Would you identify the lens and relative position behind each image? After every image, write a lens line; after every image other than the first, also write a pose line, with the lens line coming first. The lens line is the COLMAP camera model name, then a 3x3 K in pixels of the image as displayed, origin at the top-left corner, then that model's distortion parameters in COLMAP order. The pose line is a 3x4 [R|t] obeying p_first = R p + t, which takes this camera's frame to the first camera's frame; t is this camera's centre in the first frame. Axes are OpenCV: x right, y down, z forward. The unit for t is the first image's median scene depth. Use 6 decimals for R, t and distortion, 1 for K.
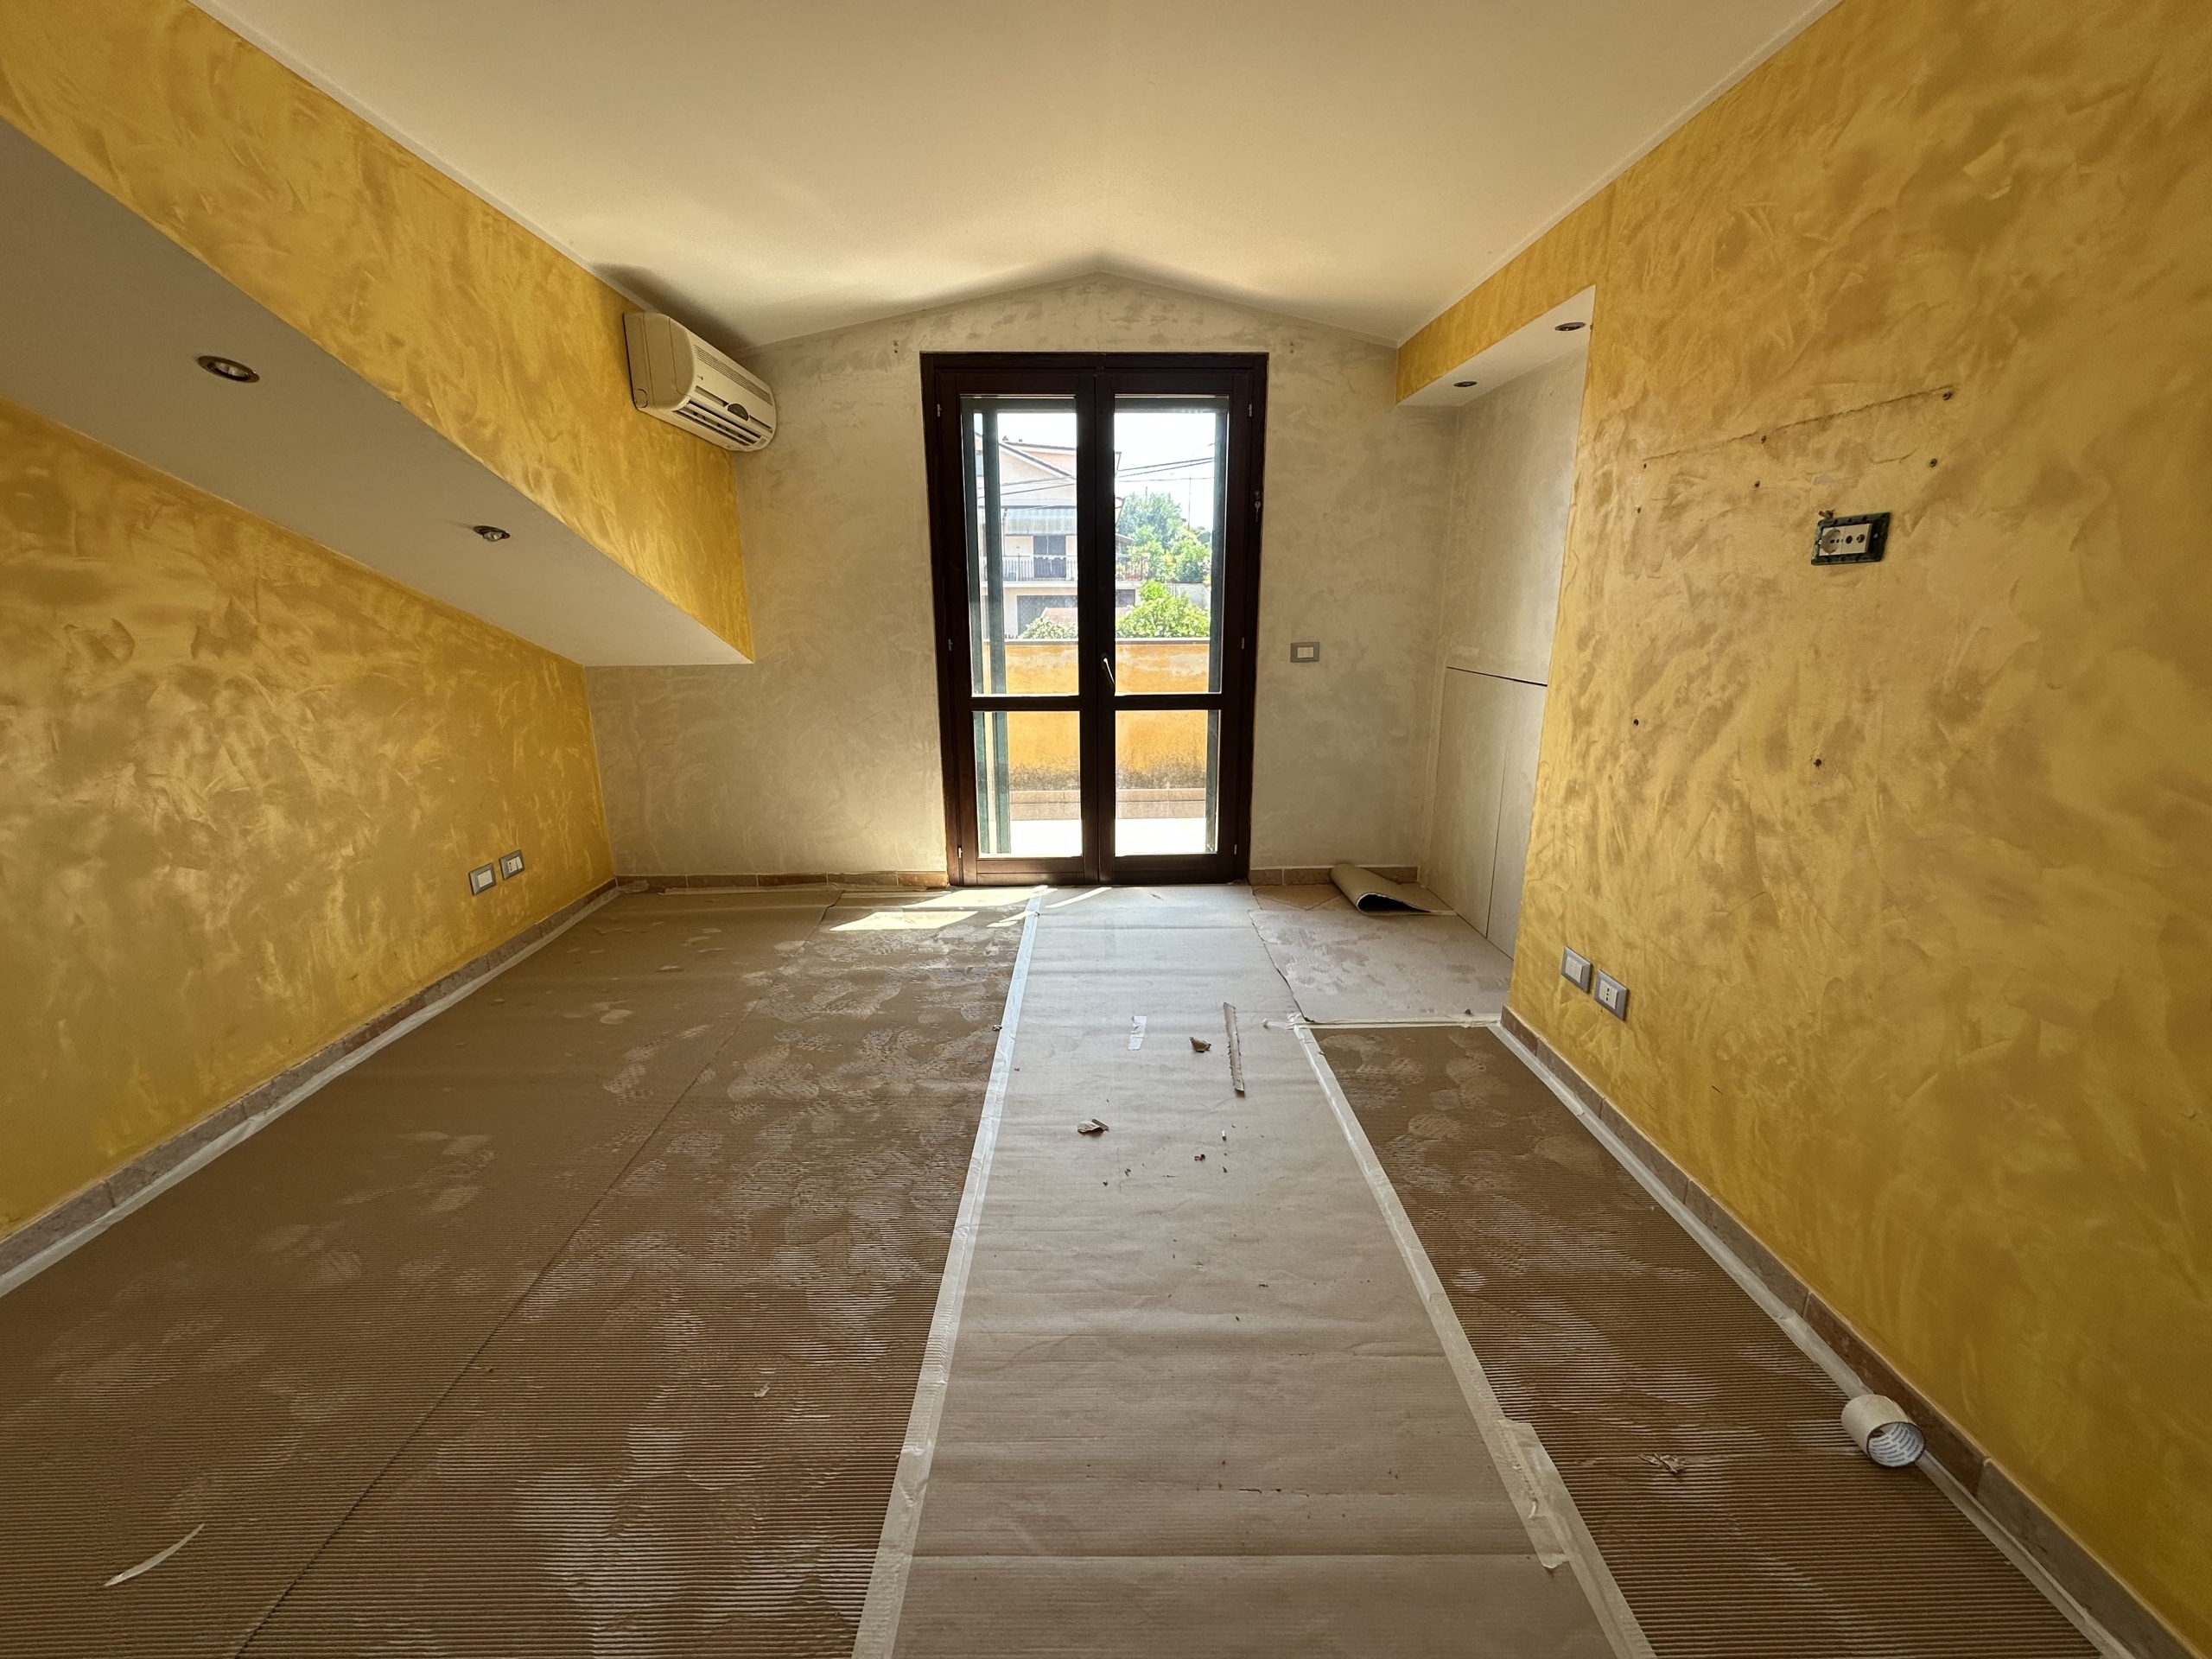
lens RADIAL K [[886.6, 0, 1105.1], [0, 886.6, 832.5], [0, 0, 1]] dist [-0.003971, 0.001350]
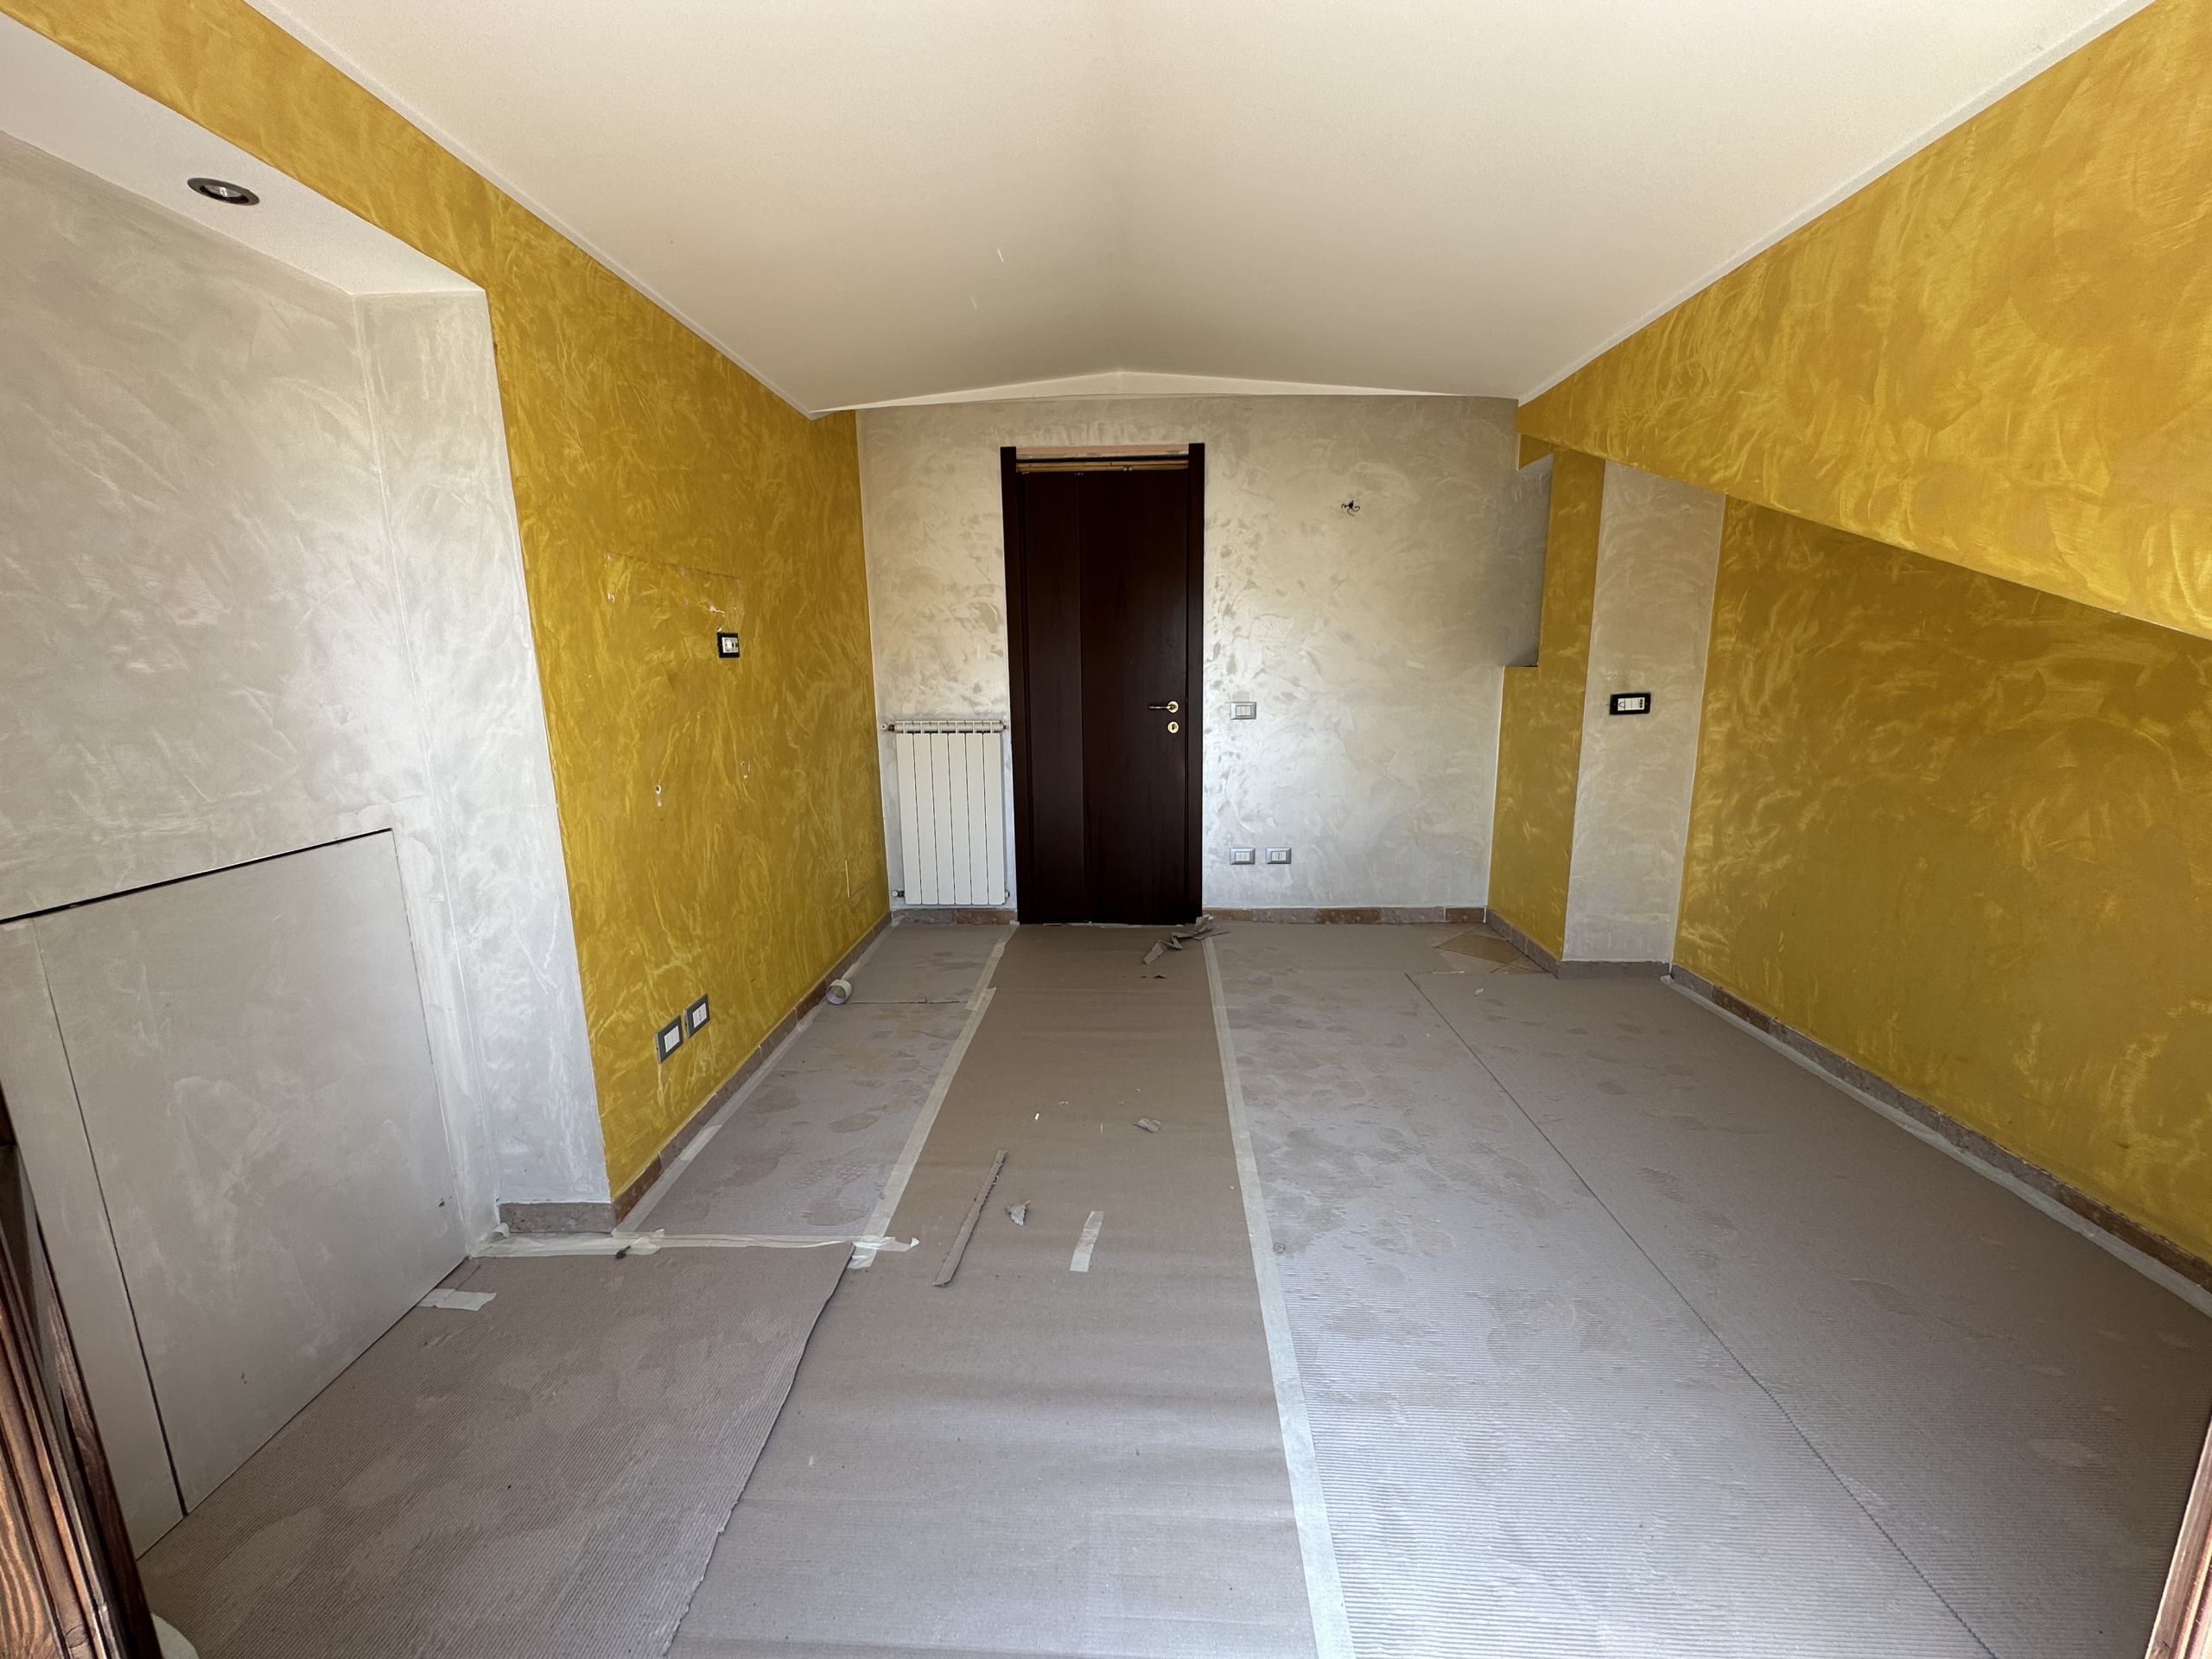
lens RADIAL K [[886.6, 0, 1109.2], [0, 886.6, 825.6], [0, 0, 1]] dist [-0.003971, 0.001350]
pose [[-0.998418, 0.009318, 0.055453, -0.034267], [0.032350, 0.901810, 0.430920, -0.536414], [-0.045993, 0.432032, -0.900685, 1.968972]]
